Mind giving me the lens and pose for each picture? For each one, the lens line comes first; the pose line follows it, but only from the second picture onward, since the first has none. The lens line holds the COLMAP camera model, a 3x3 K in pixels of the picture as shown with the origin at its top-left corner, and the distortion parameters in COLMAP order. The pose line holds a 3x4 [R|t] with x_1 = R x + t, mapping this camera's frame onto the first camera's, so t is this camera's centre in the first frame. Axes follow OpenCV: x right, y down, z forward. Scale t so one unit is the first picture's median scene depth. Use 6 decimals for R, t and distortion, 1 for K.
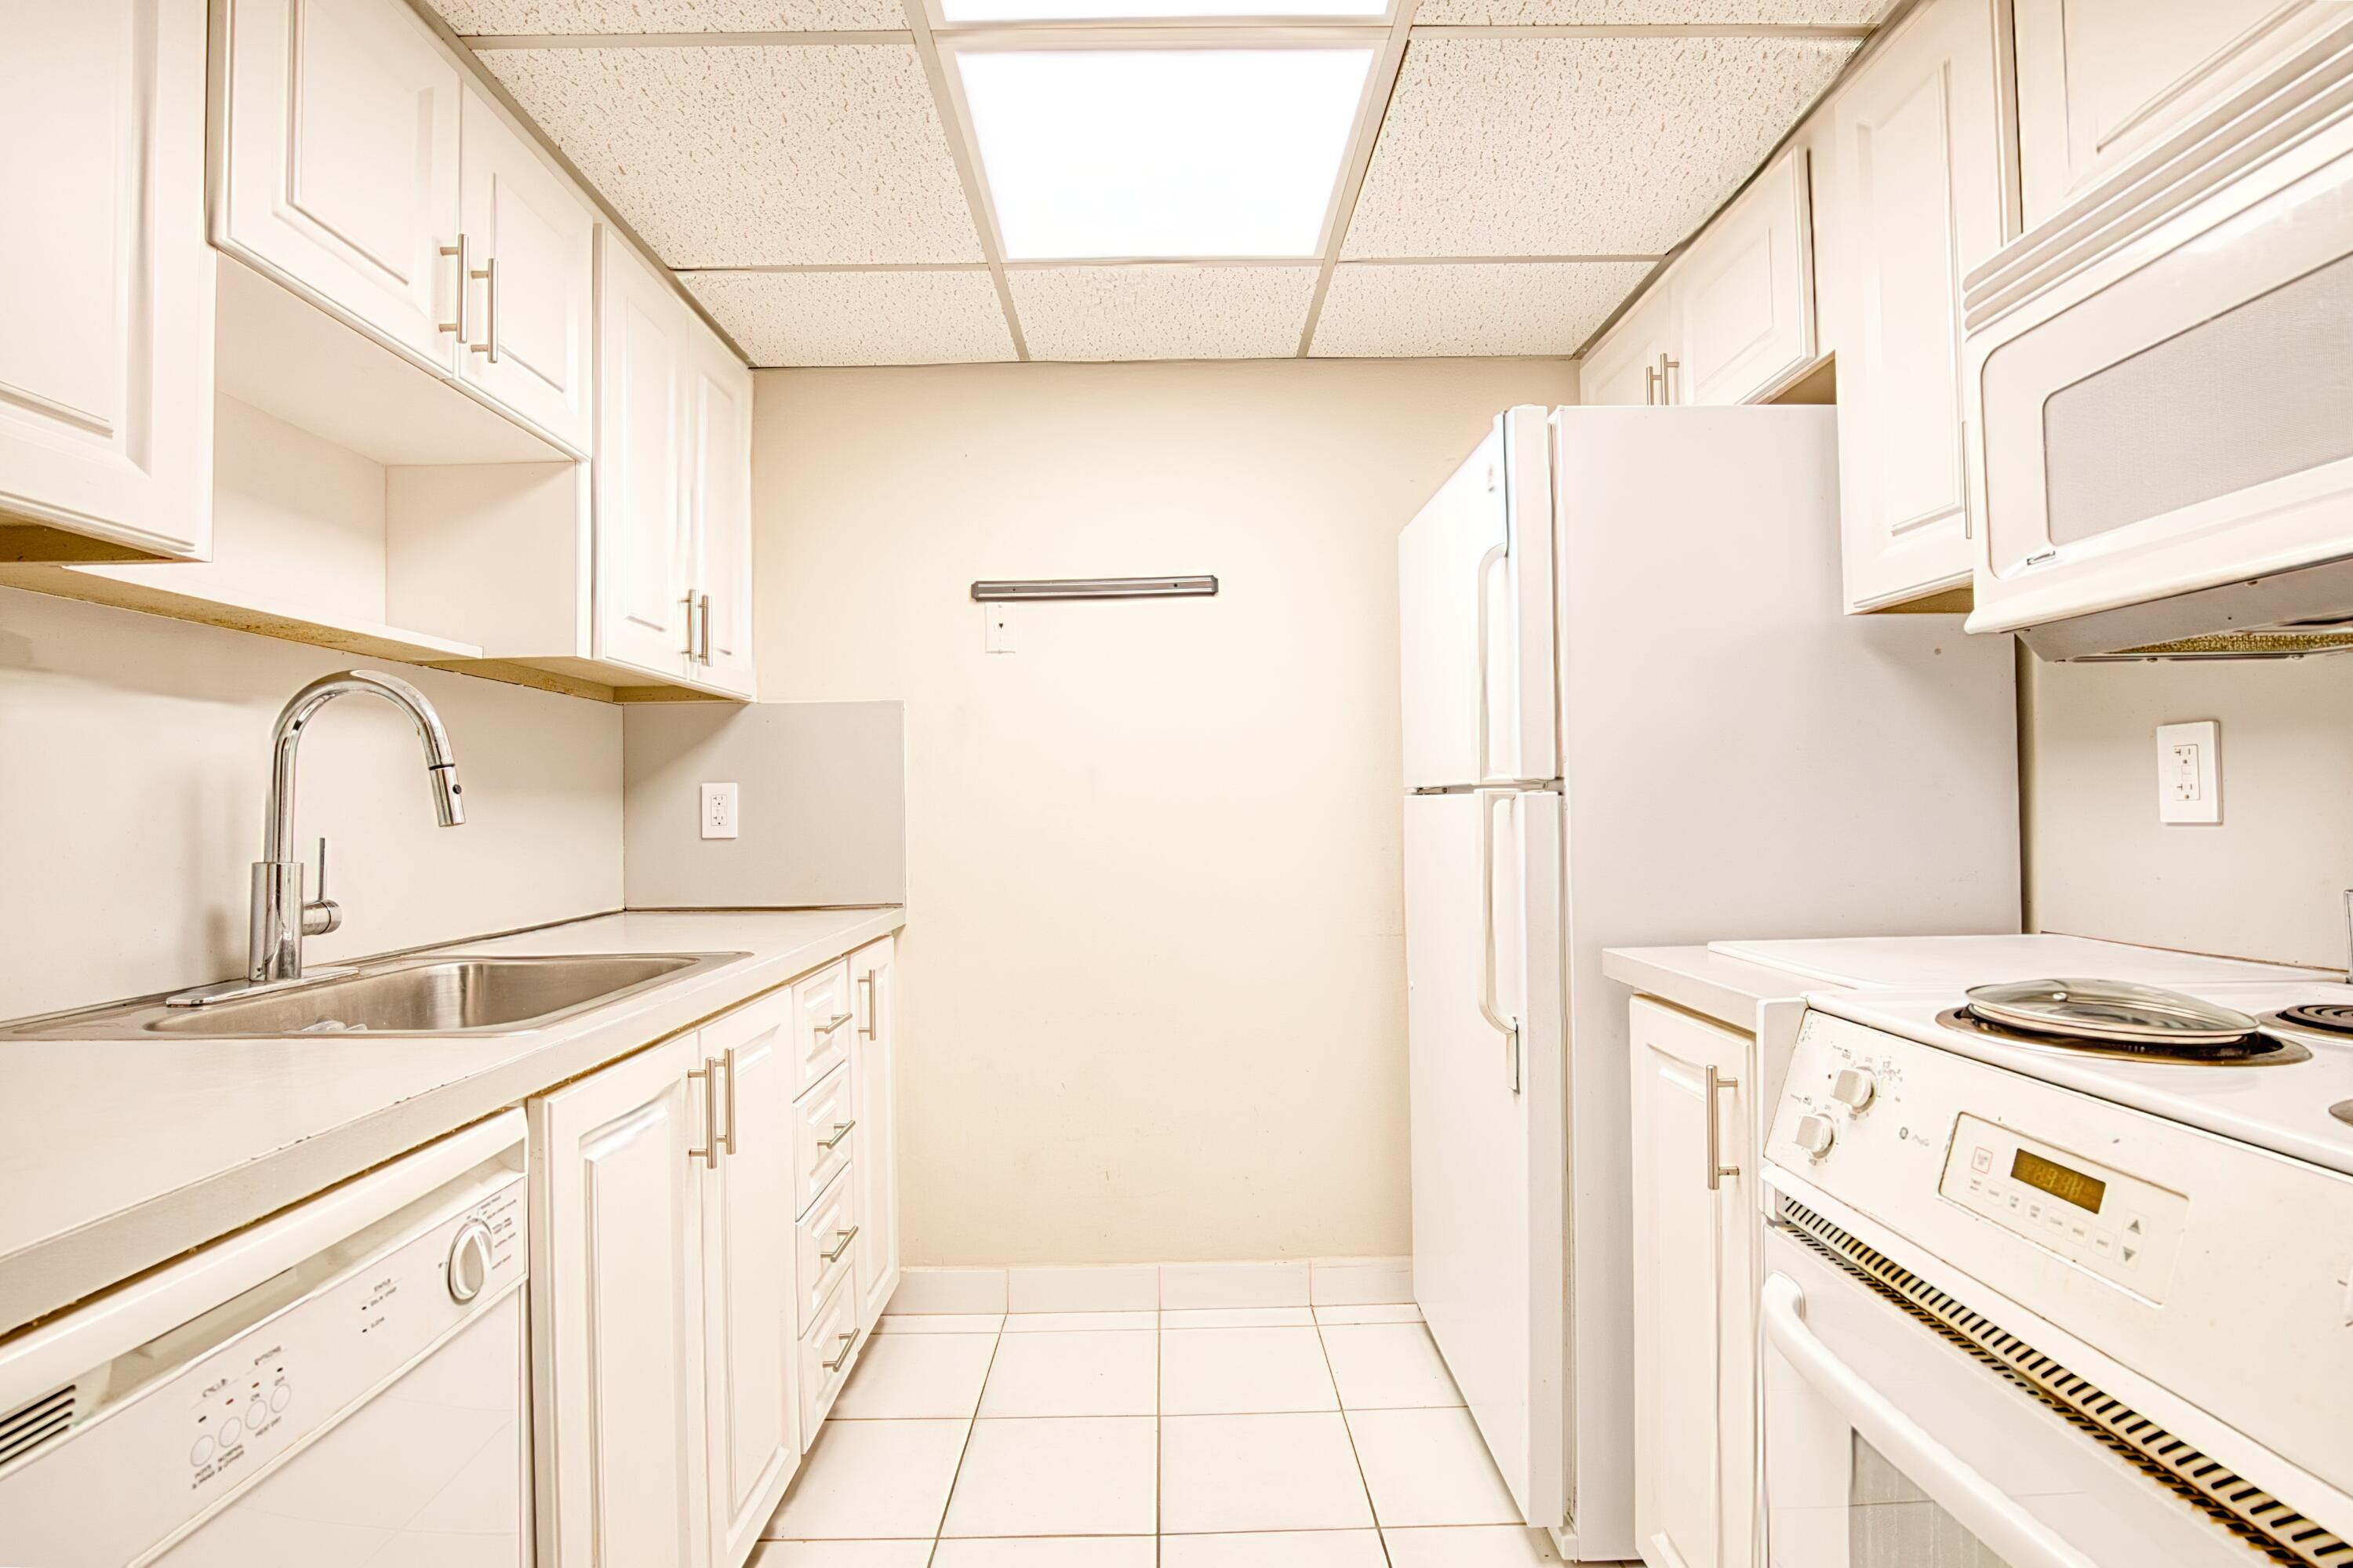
lens RADIAL K [[1092.9, 0, 1170.8], [0, 1092.9, 803.1], [0, 0, 1]] dist [-0.036191, 0.009097]
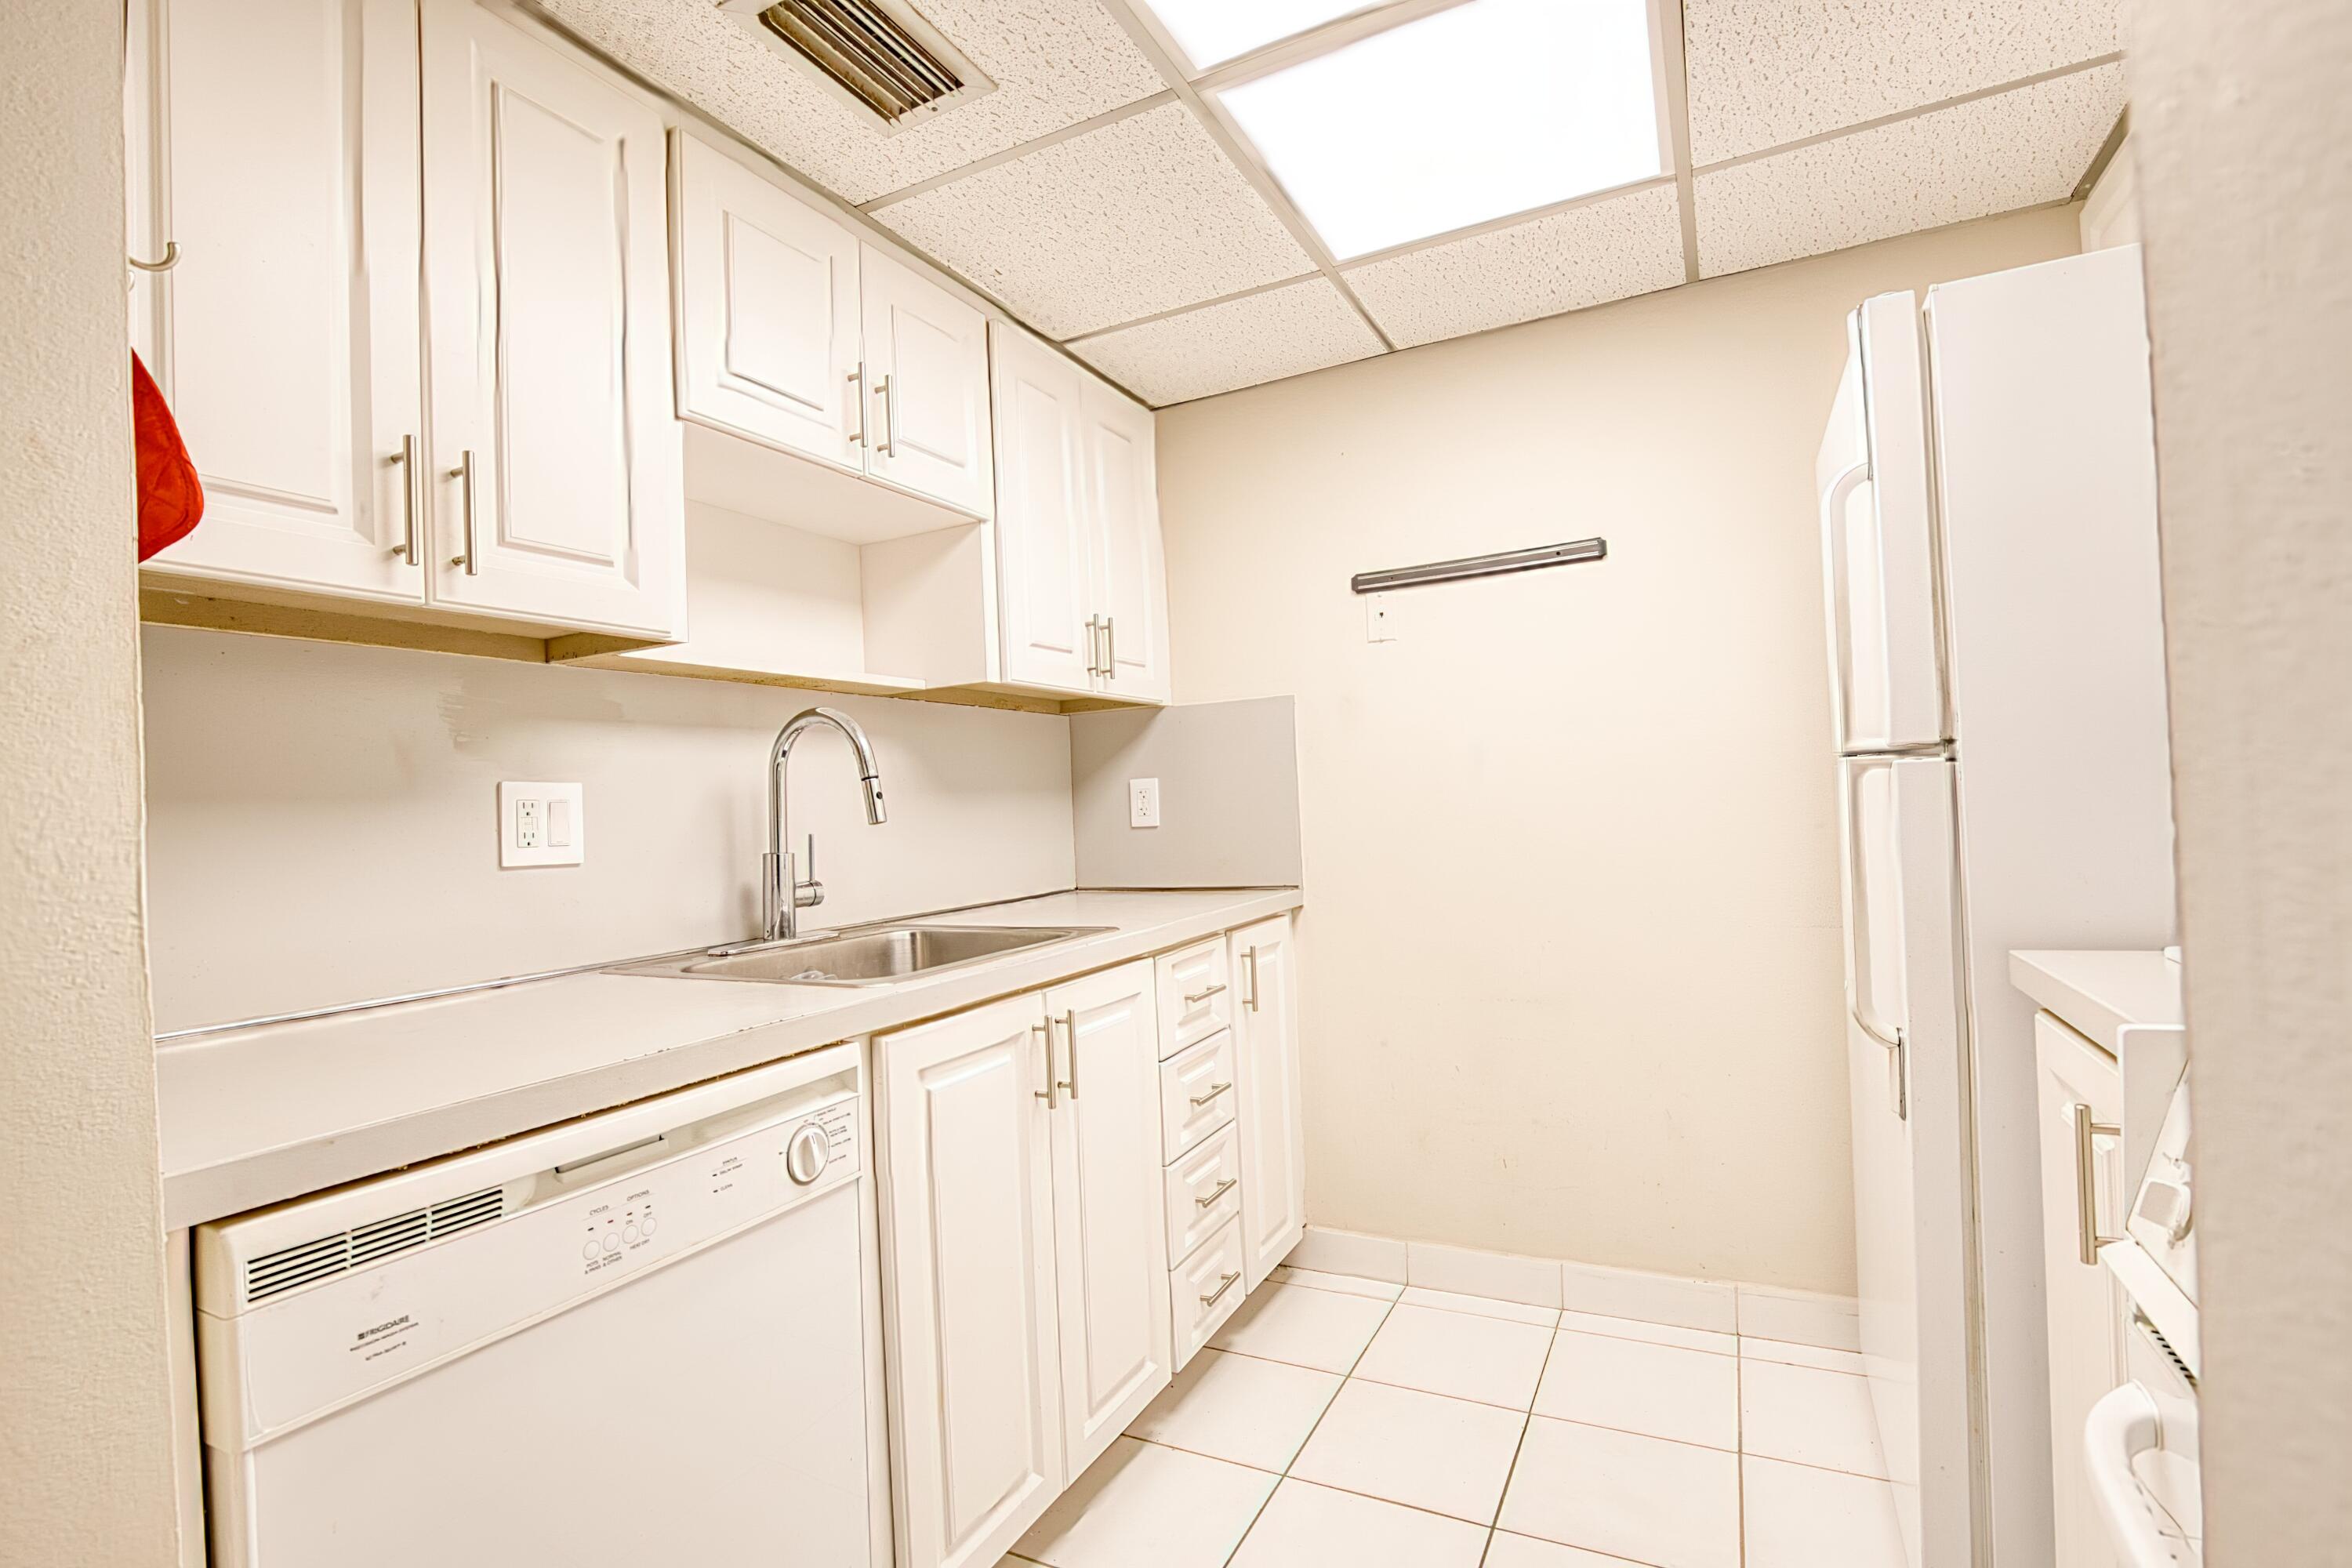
lens RADIAL K [[1072.0, 0, 1176.5], [0, 1072.0, 802.1], [0, 0, 1]] dist [-0.030514, 0.005852]
pose [[0.888181, -0.026389, -0.458735, 0.208171], [0.033743, 0.999400, 0.007840, -0.002389], [0.458253, -0.022443, 0.888538, 0.025564]]
